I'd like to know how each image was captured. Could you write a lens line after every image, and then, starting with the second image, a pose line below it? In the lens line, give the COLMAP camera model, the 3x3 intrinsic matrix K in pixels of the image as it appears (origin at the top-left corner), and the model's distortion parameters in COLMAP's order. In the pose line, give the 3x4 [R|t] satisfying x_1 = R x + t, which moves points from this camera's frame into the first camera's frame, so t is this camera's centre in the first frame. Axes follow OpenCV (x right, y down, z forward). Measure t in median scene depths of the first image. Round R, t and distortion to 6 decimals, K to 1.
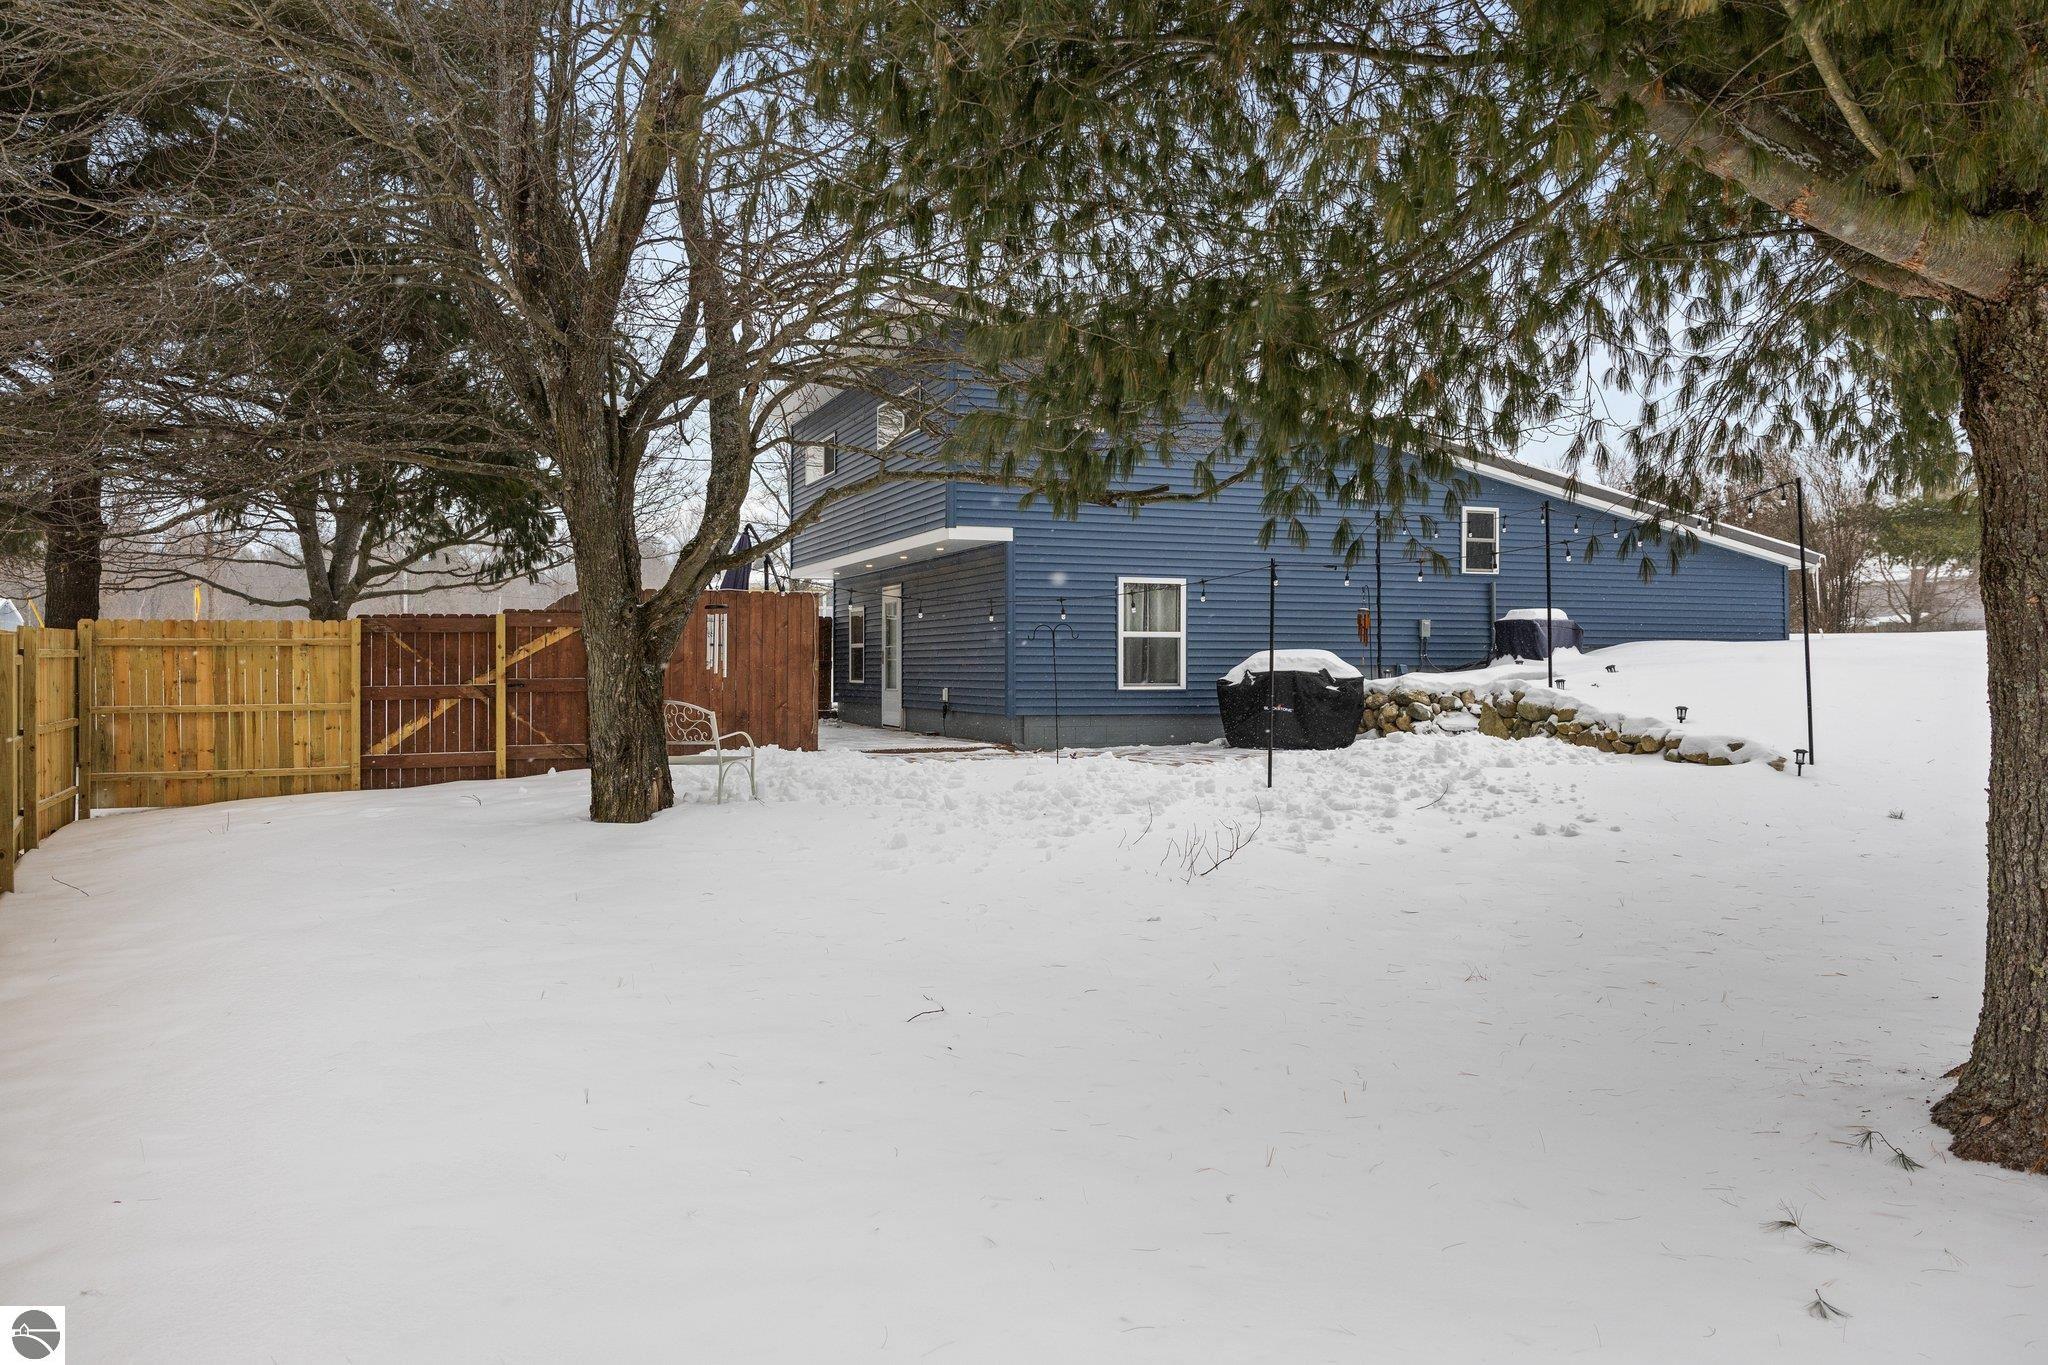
lens RADIAL K [[1585.3, 0, 1015.0], [0, 1585.3, 688.8], [0, 0, 1]] dist [-0.112500, -0.000716]
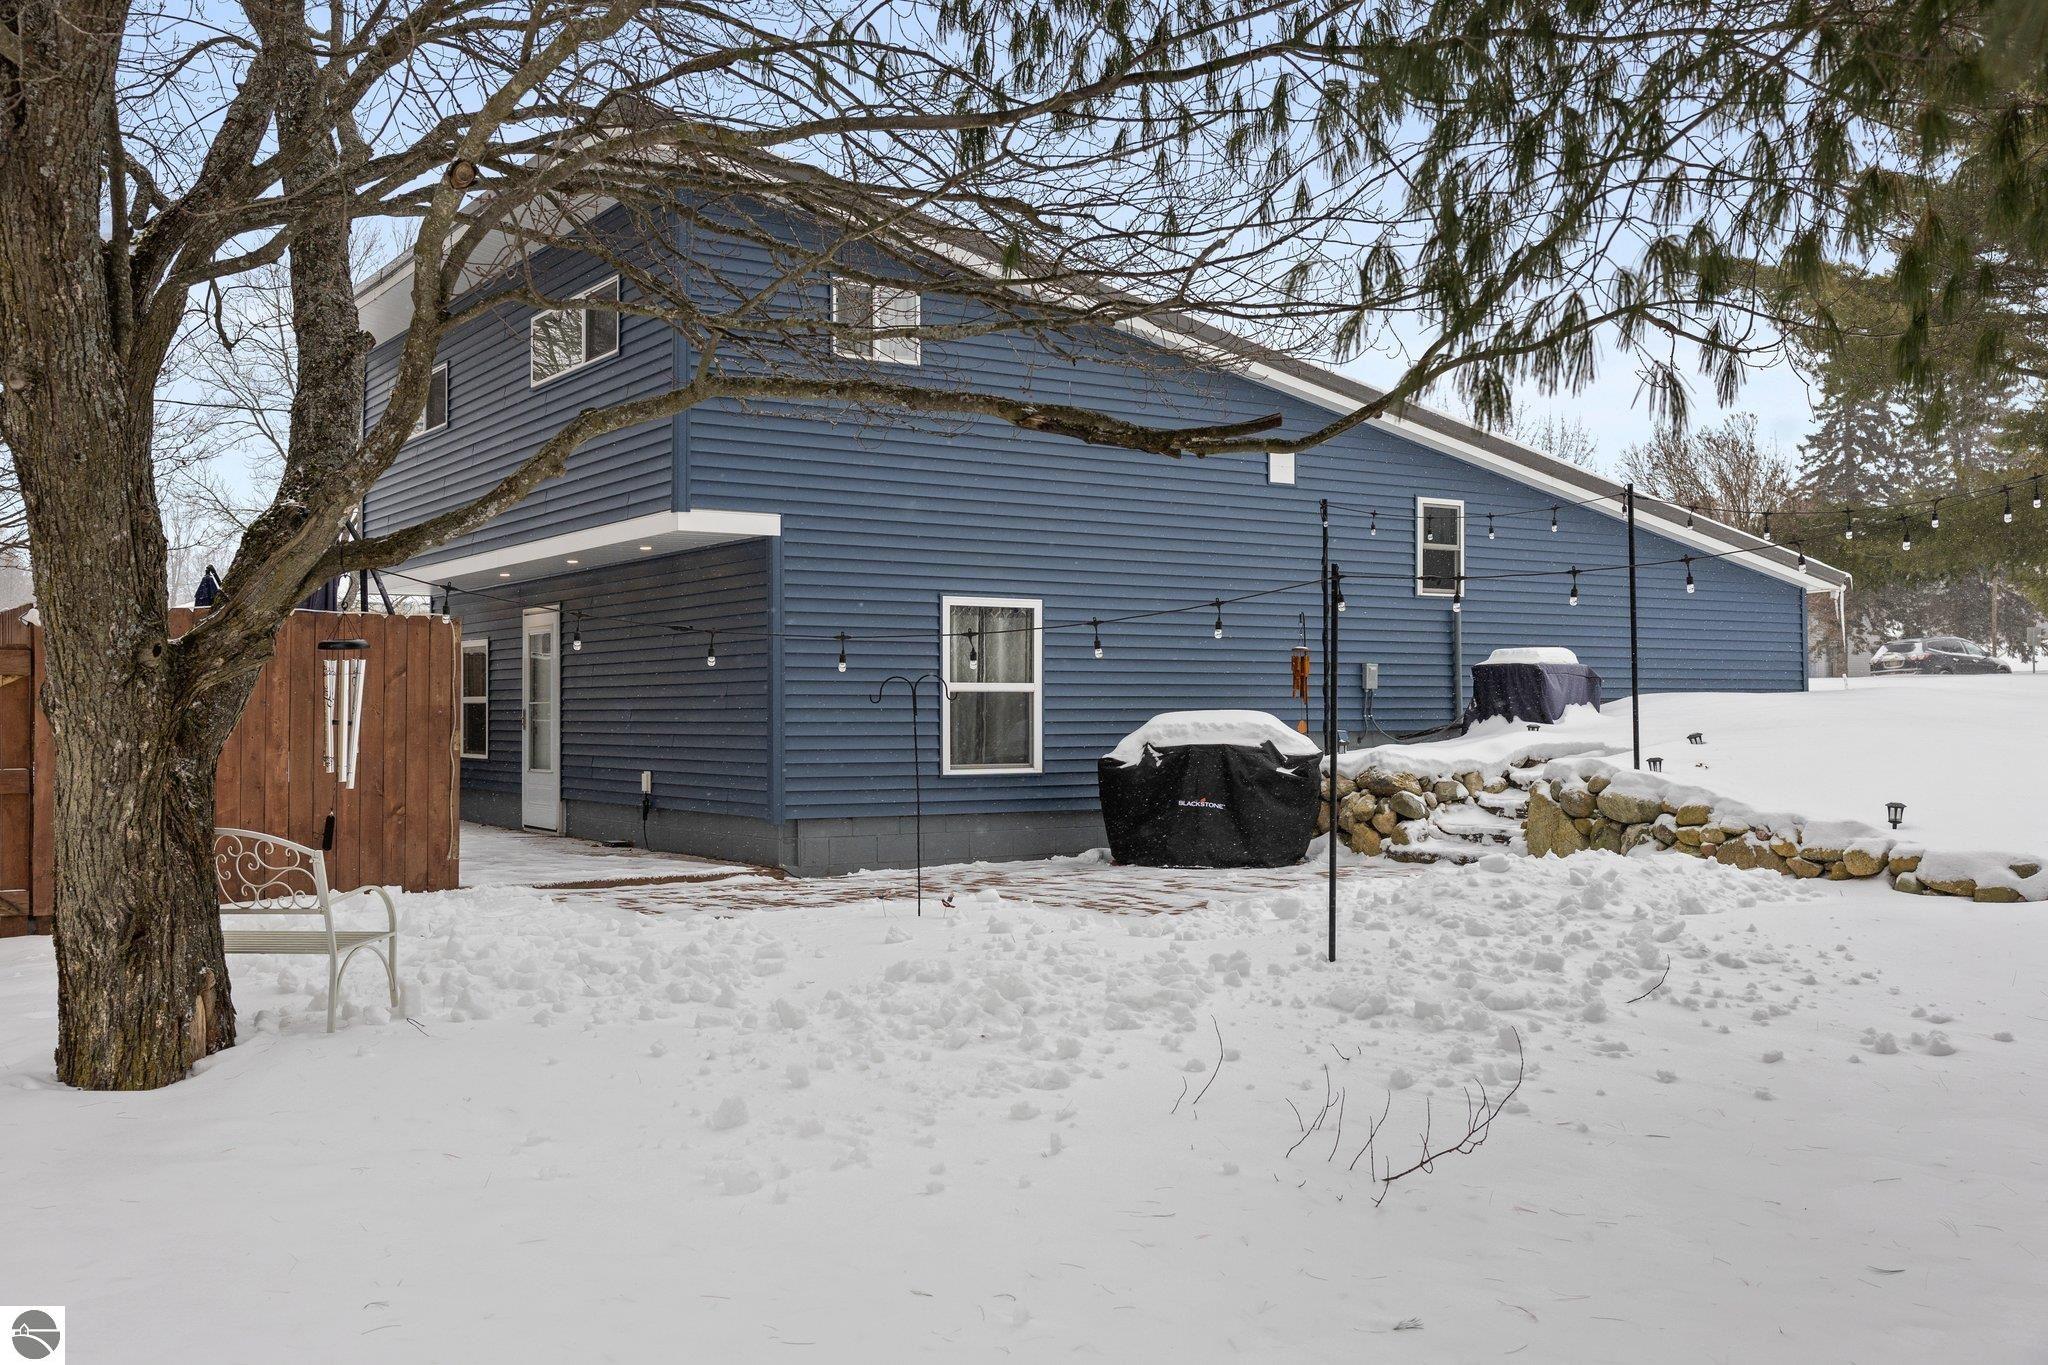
lens RADIAL K [[1945.6, 0, 1033.5], [0, 1945.6, 693.6], [0, 0, 1]] dist [-0.045332, 0.000000]
pose [[0.973427, -0.000928, 0.228994, -0.079536], [0.006234, 0.999729, -0.022448, -0.014699], [-0.228911, 0.023279, 0.973169, 0.248415]]
